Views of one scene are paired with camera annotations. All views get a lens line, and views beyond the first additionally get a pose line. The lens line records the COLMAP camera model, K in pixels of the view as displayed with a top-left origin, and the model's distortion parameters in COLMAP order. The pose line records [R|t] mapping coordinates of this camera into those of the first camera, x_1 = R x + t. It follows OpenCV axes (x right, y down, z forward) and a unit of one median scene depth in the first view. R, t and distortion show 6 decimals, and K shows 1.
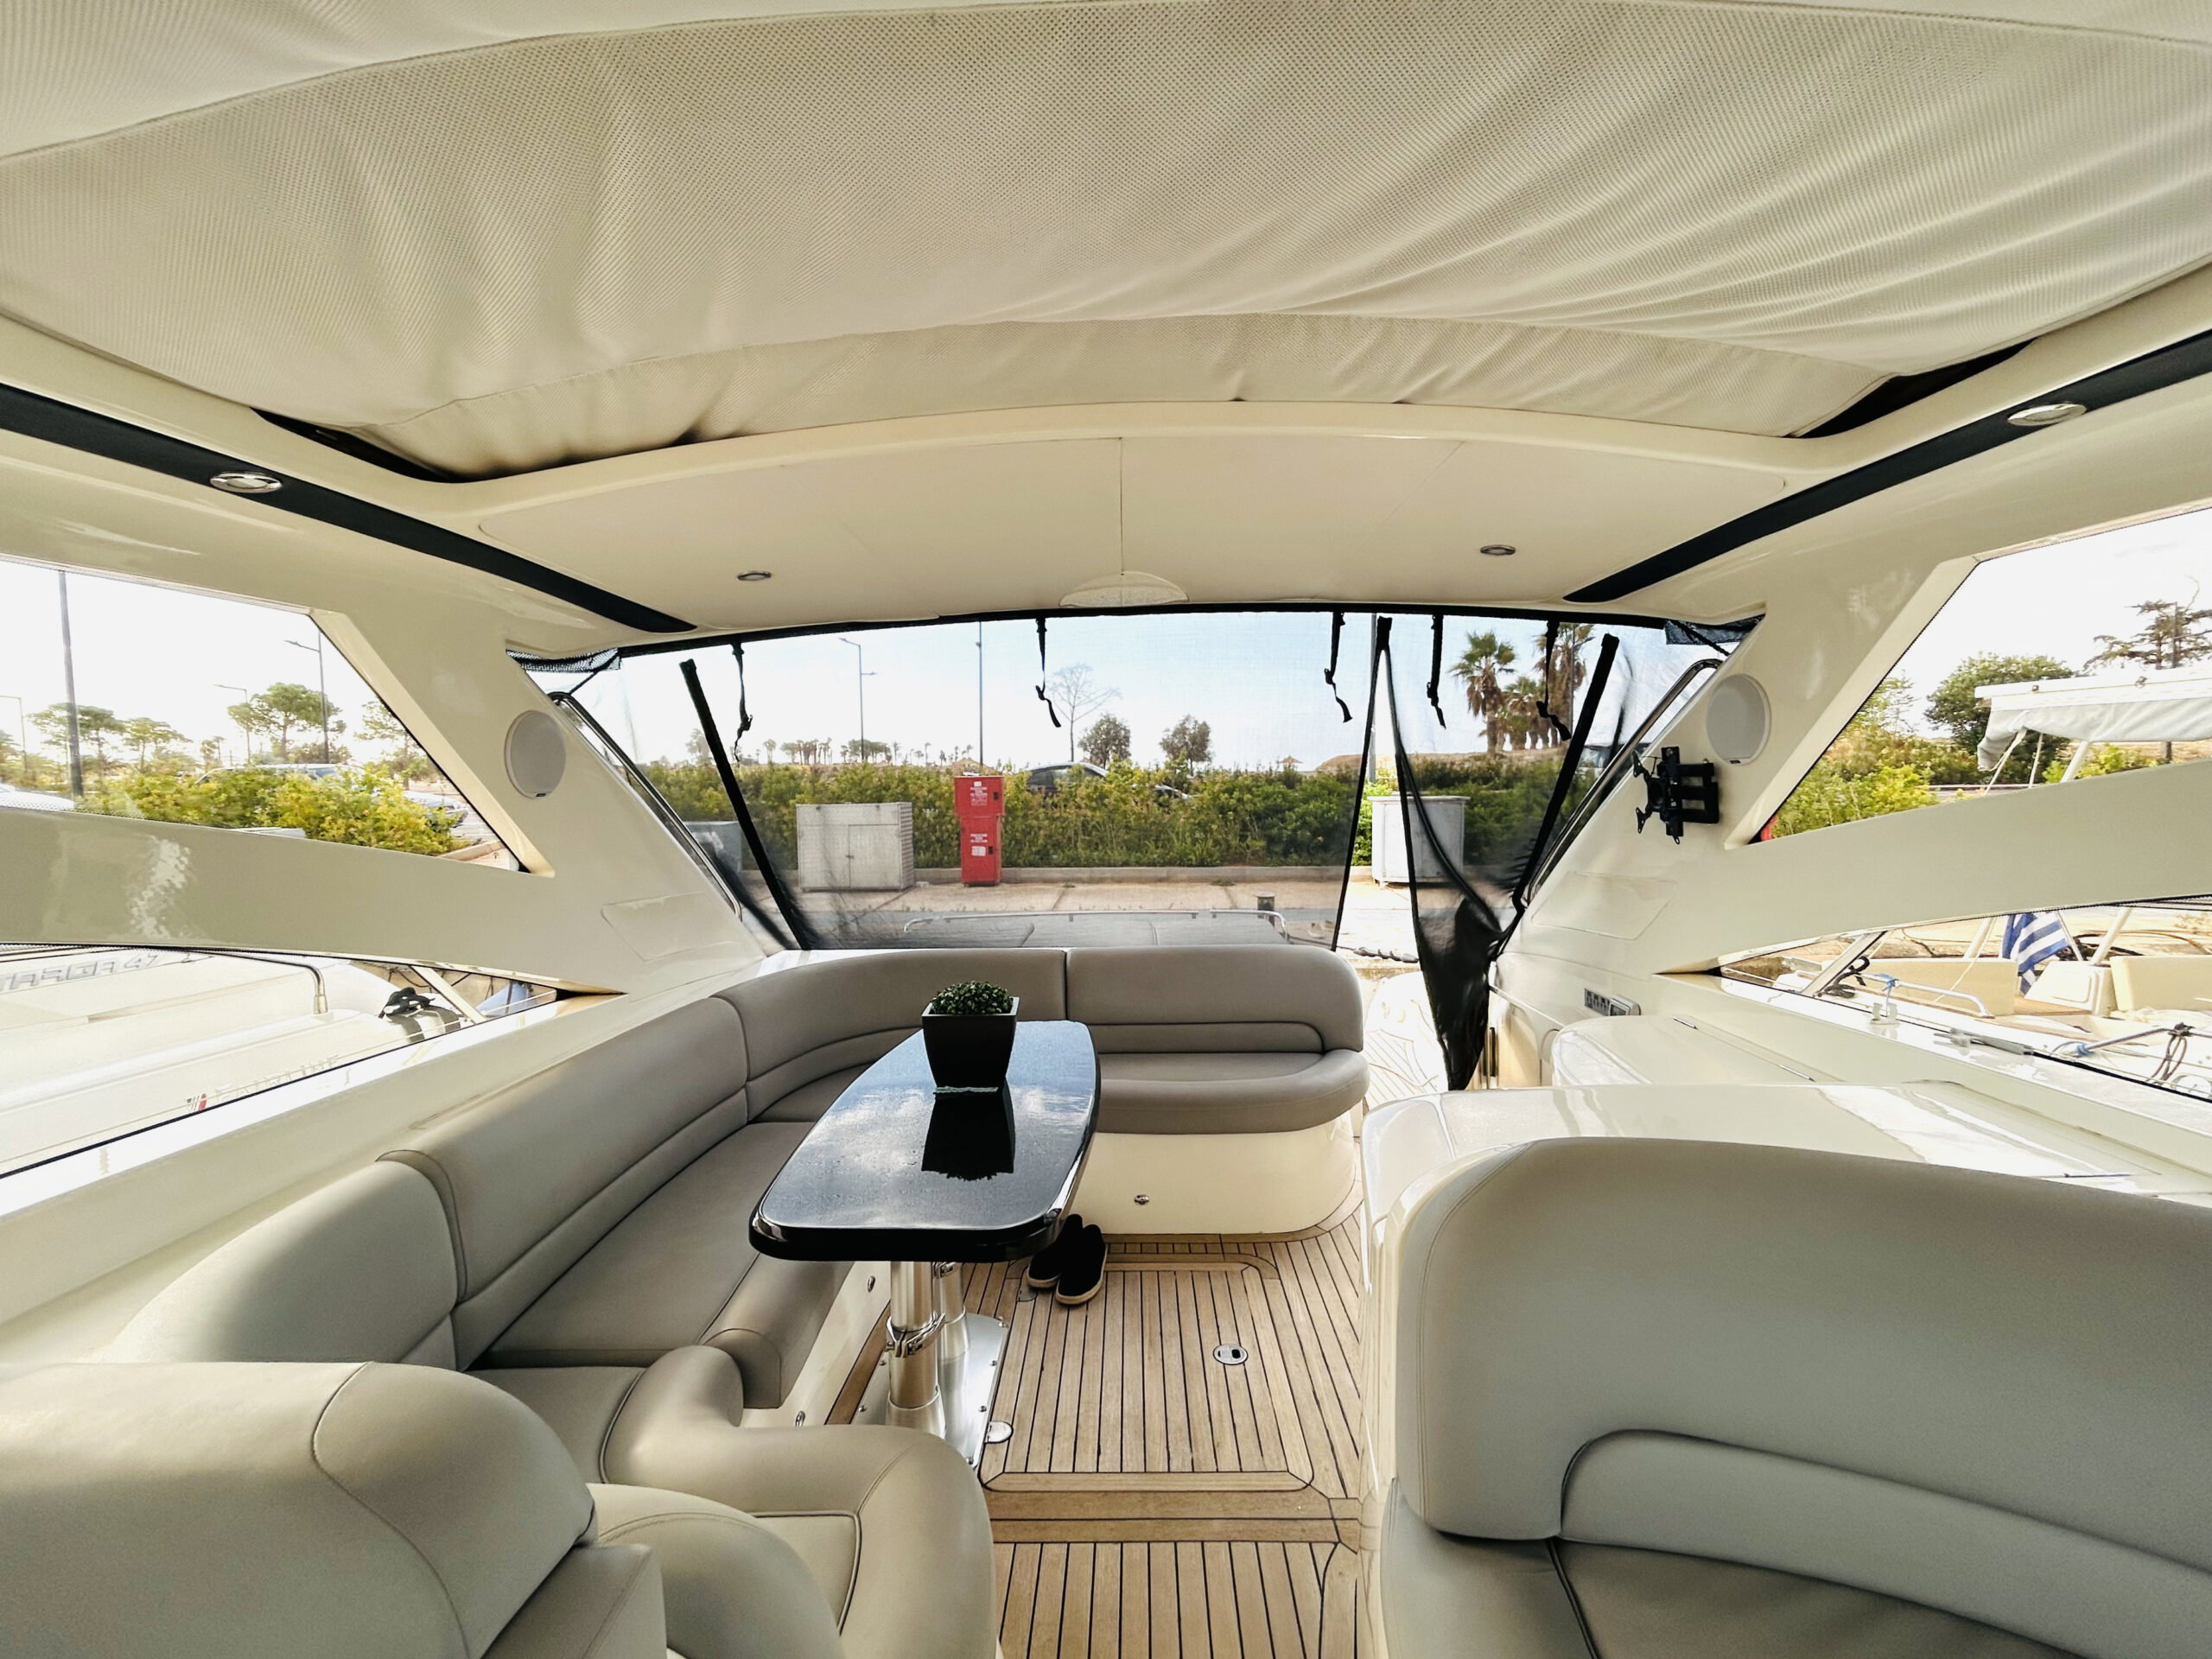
lens RADIAL K [[910.4, 0, 1106.0], [0, 910.4, 829.5], [0, 0, 1]] dist [0.000570, -0.000080]
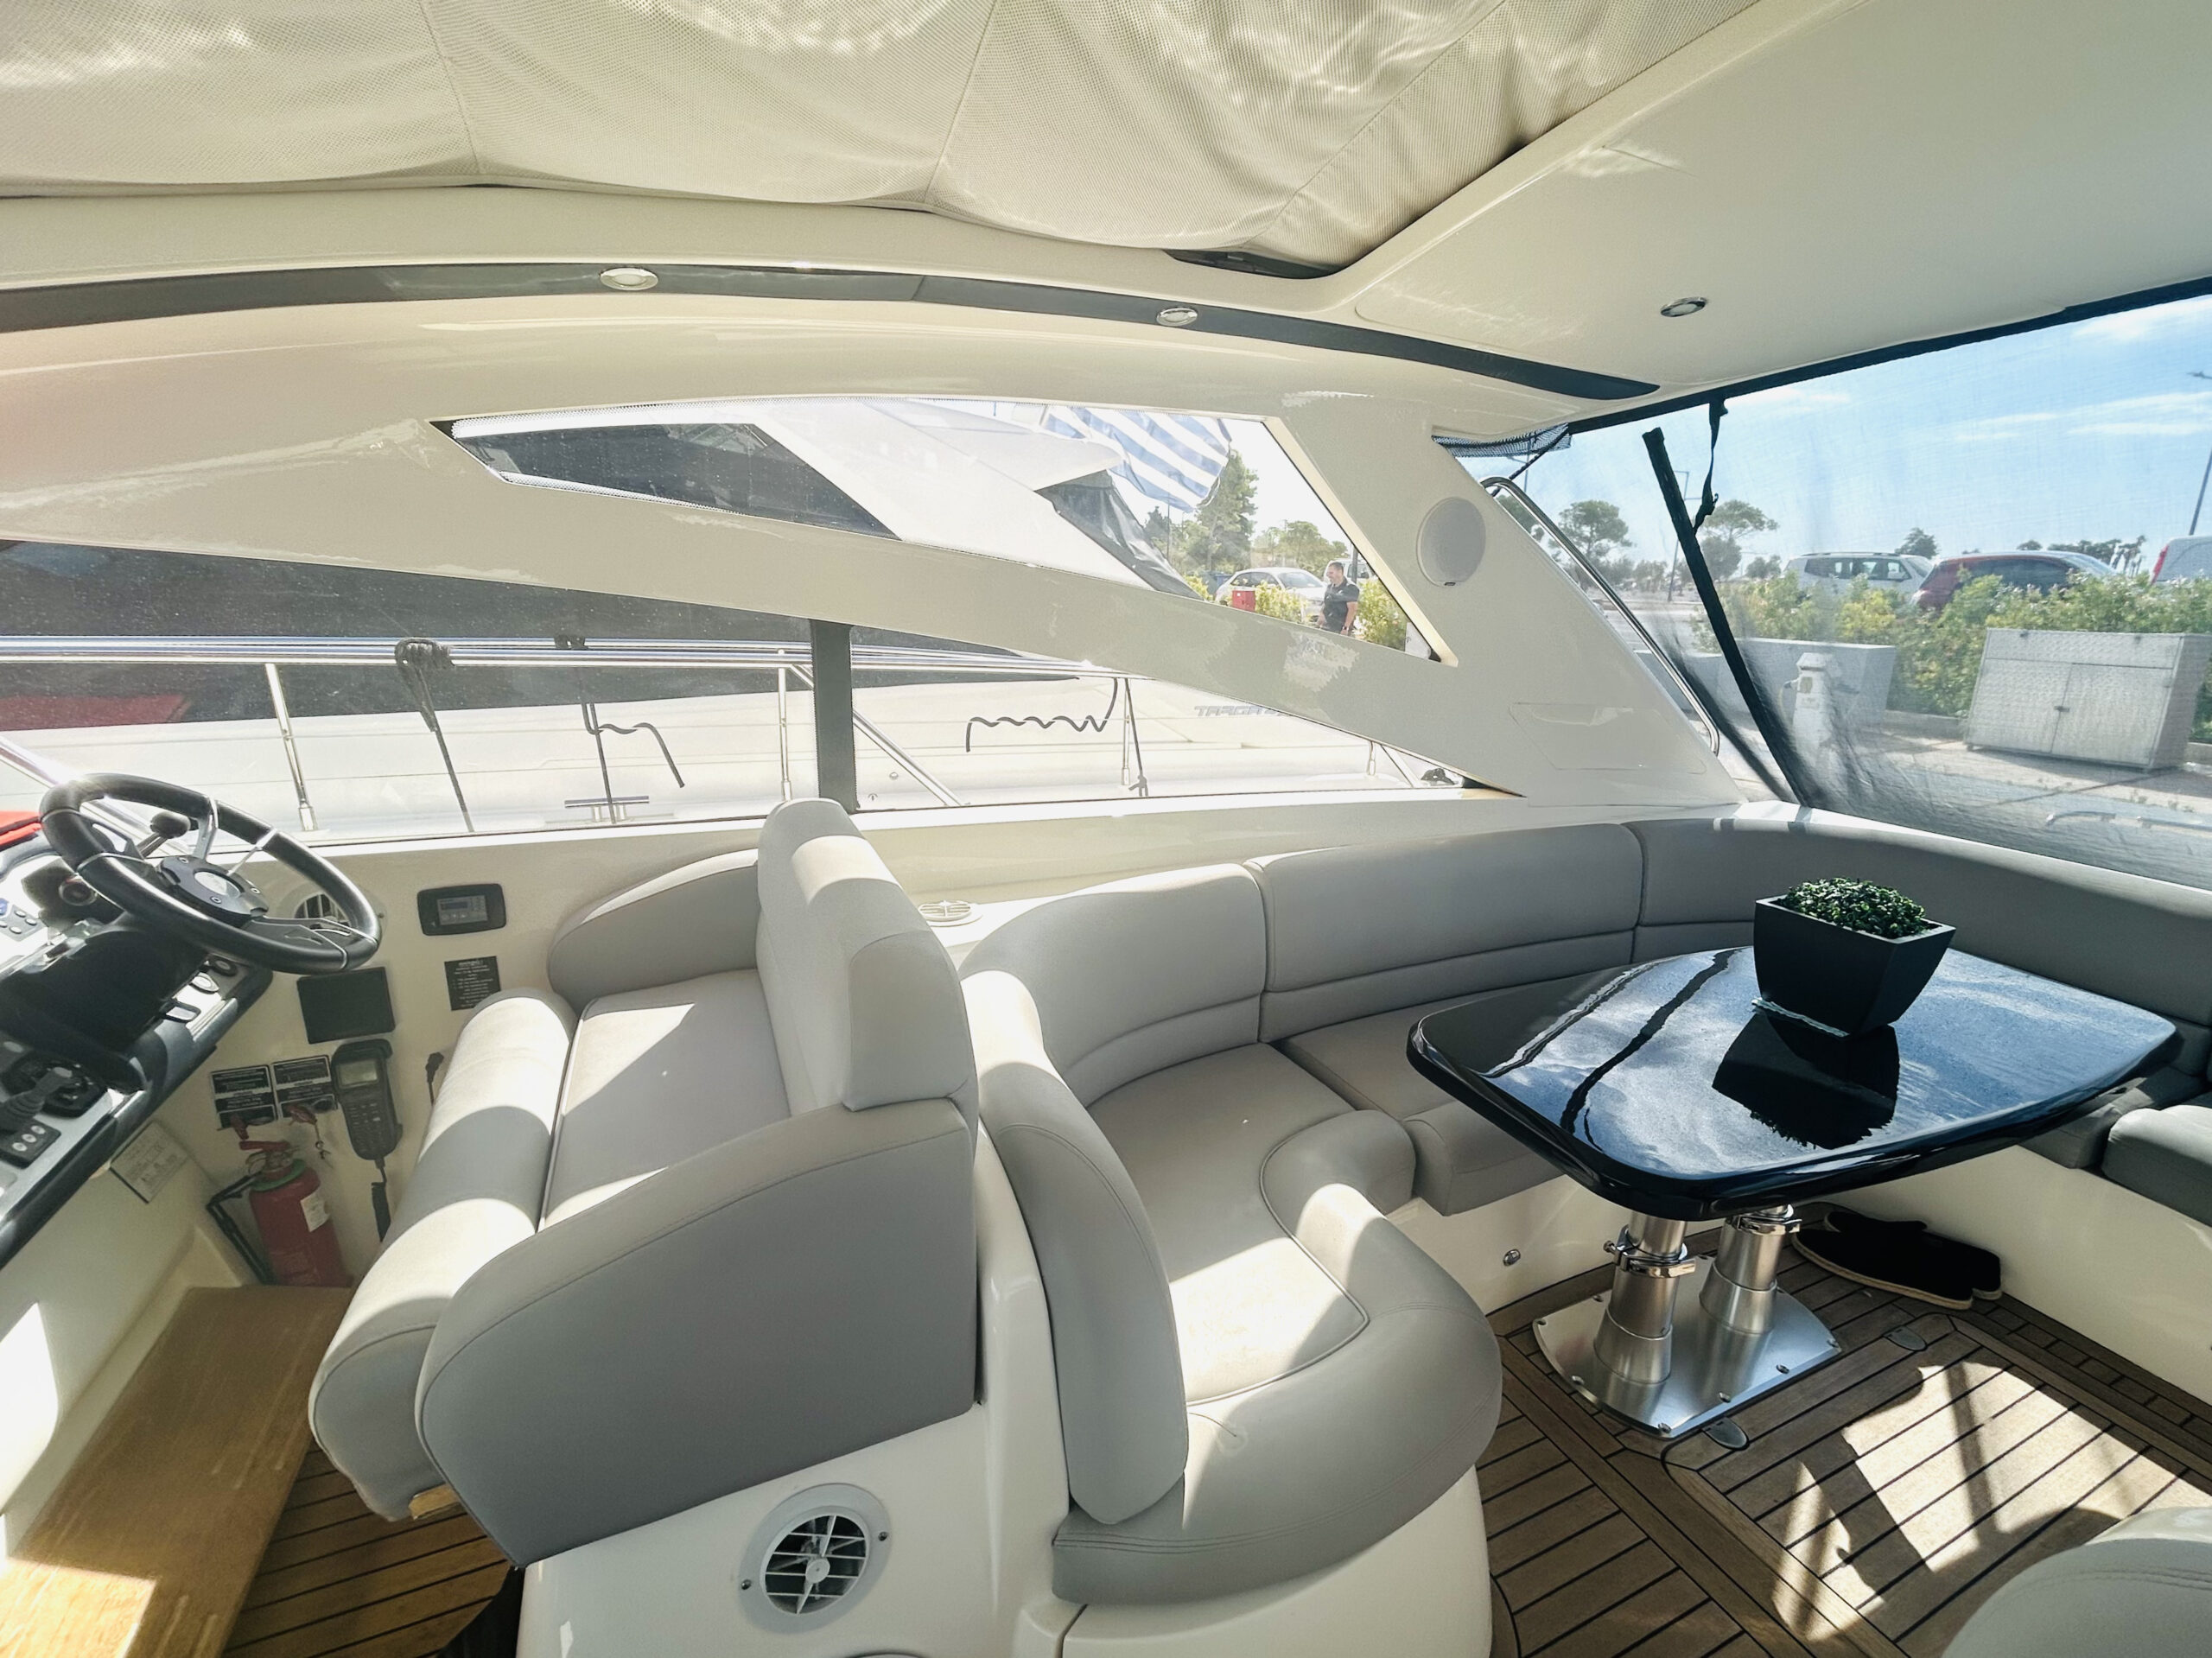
lens RADIAL K [[952.1, 0, 1119.9], [0, 952.1, 823.0], [0, 0, 1]] dist [0.006192, -0.005379]
pose [[0.459078, 0.246634, -0.853475, 0.180790], [-0.080754, 0.968300, 0.236378, -0.001009], [0.884718, -0.039595, 0.464442, 0.147809]]
